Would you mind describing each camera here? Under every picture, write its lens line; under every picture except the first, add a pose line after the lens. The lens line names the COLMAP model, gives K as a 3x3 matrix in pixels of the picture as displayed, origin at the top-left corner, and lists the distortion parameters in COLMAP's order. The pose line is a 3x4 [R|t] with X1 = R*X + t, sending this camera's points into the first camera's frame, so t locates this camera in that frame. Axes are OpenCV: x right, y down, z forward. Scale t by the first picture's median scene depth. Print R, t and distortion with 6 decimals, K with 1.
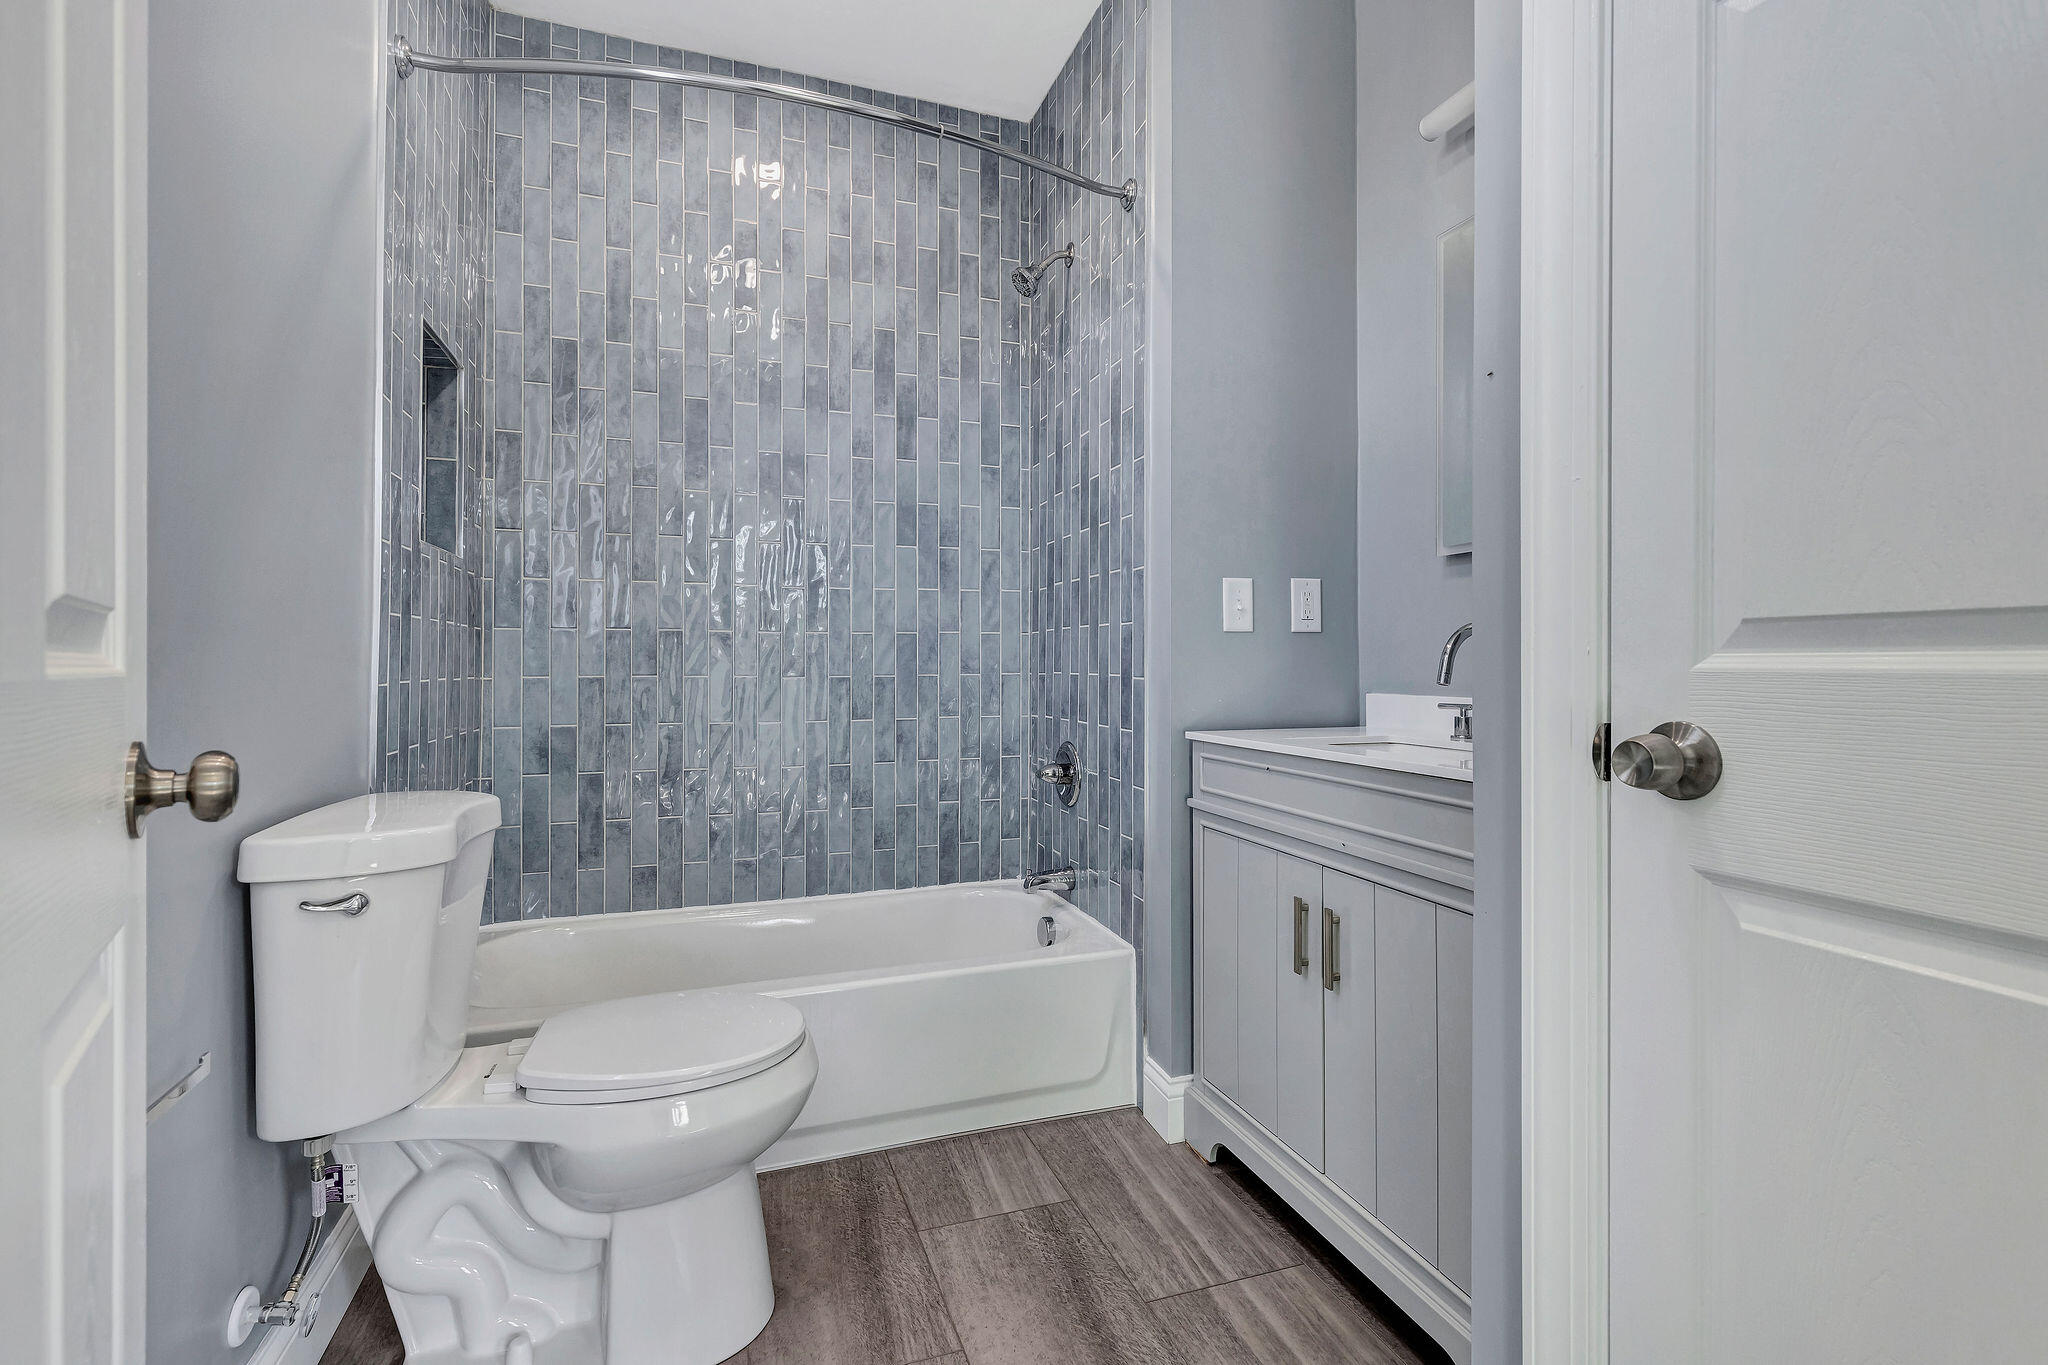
lens RADIAL K [[897.2, 0, 1022.6], [0, 897.2, 672.1], [0, 0, 1]] dist [0.000743, 0.000092]
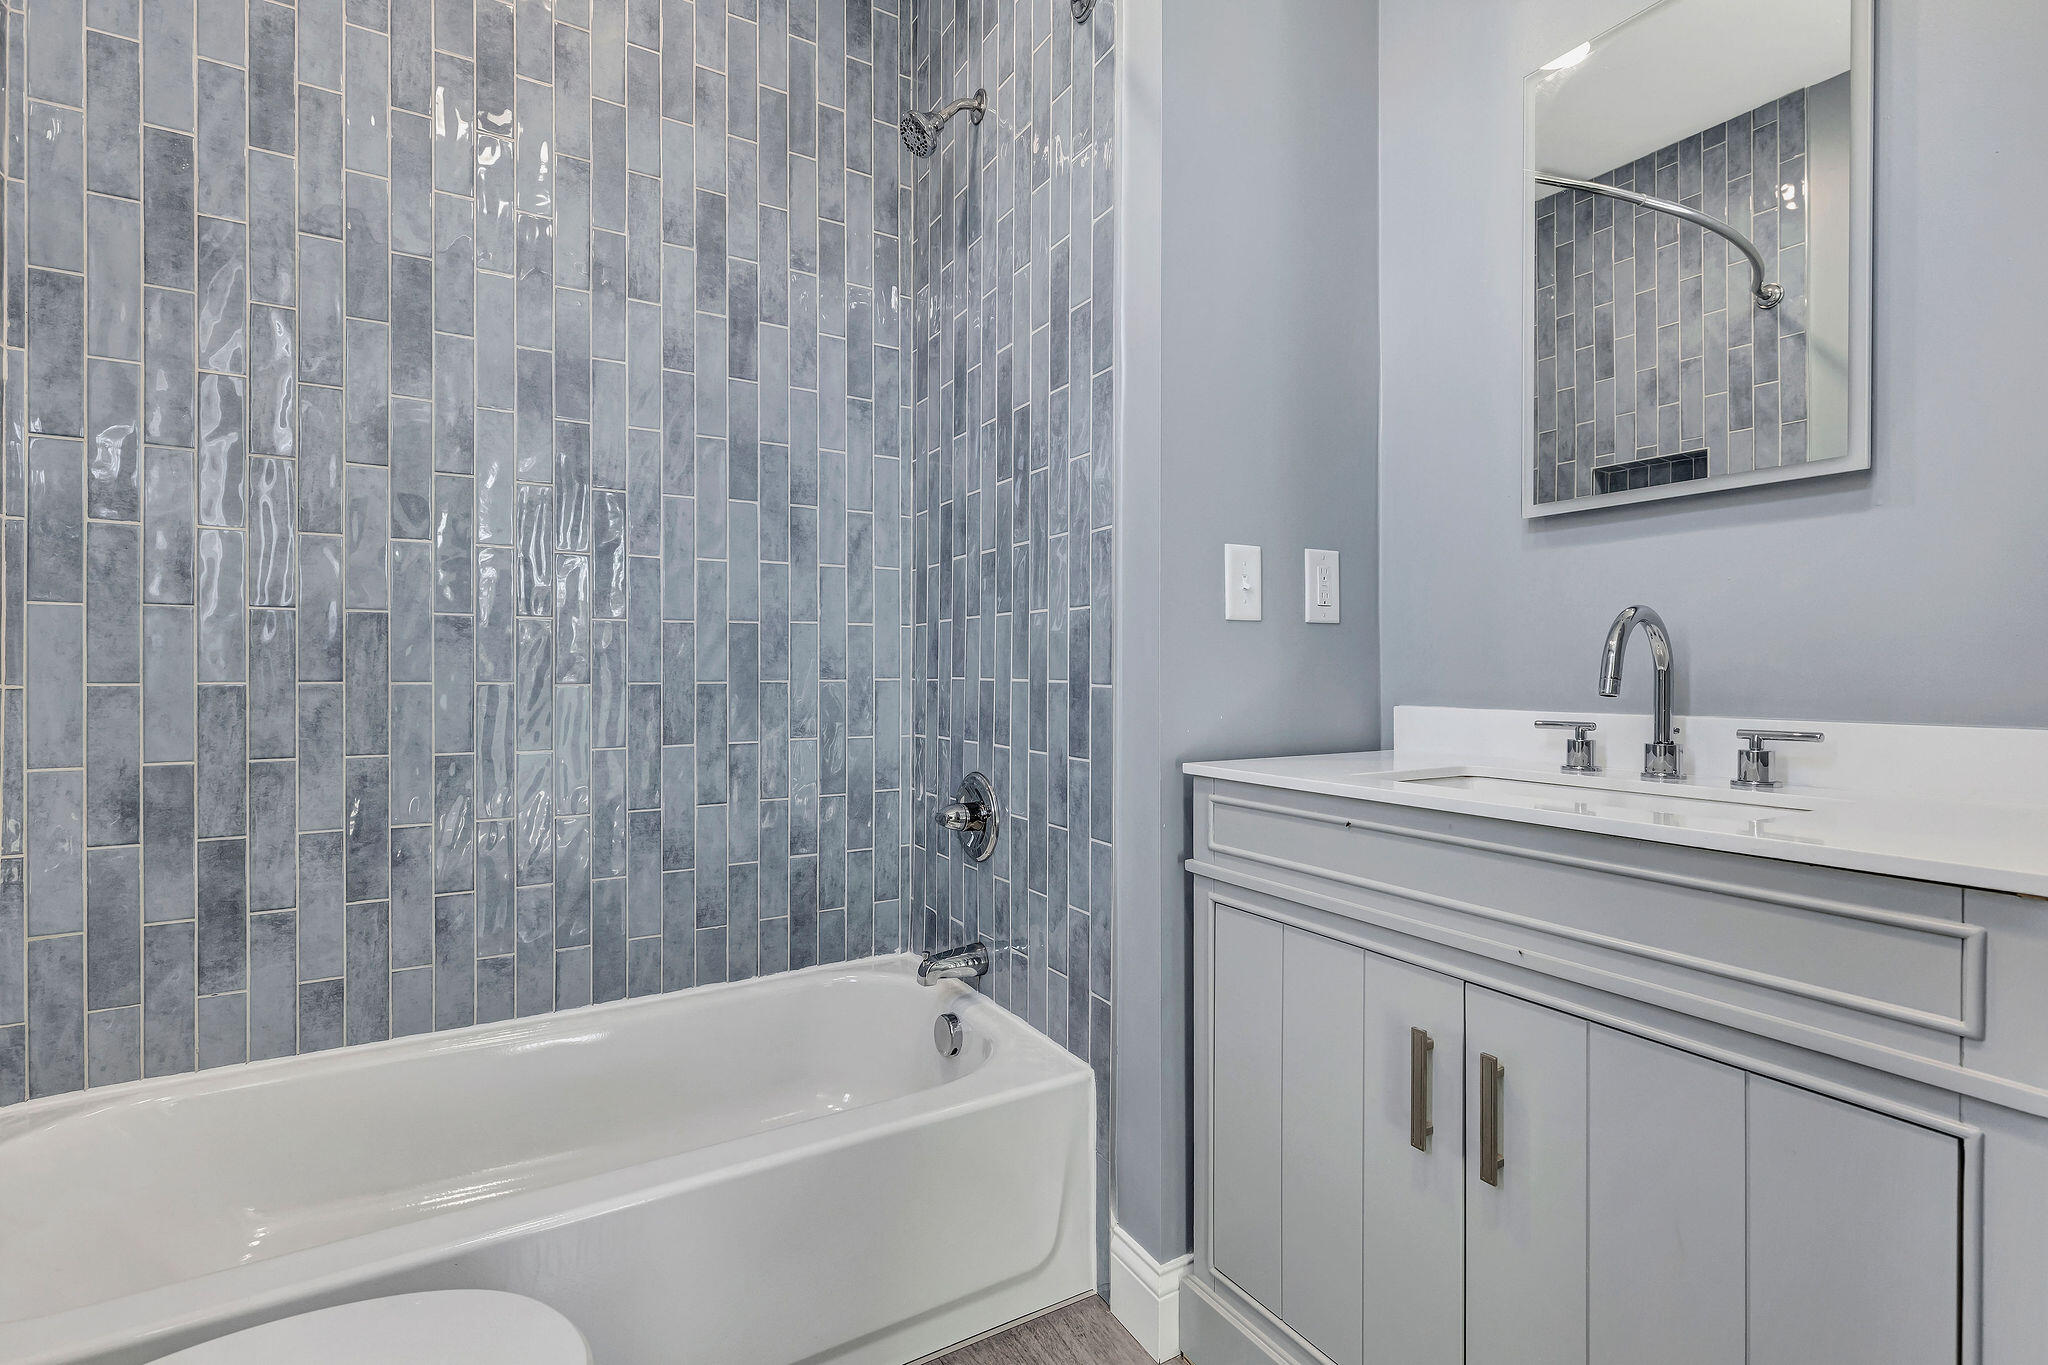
lens RADIAL K [[923.1, 0, 1024.0], [0, 923.1, 682.5], [0, 0, 1]] dist [-0.000443, -0.000503]
pose [[0.980260, -0.000238, 0.197710, -0.060733], [-0.000660, 0.999990, 0.004476, 0.000926], [-0.197709, -0.004518, 0.980250, 0.256351]]
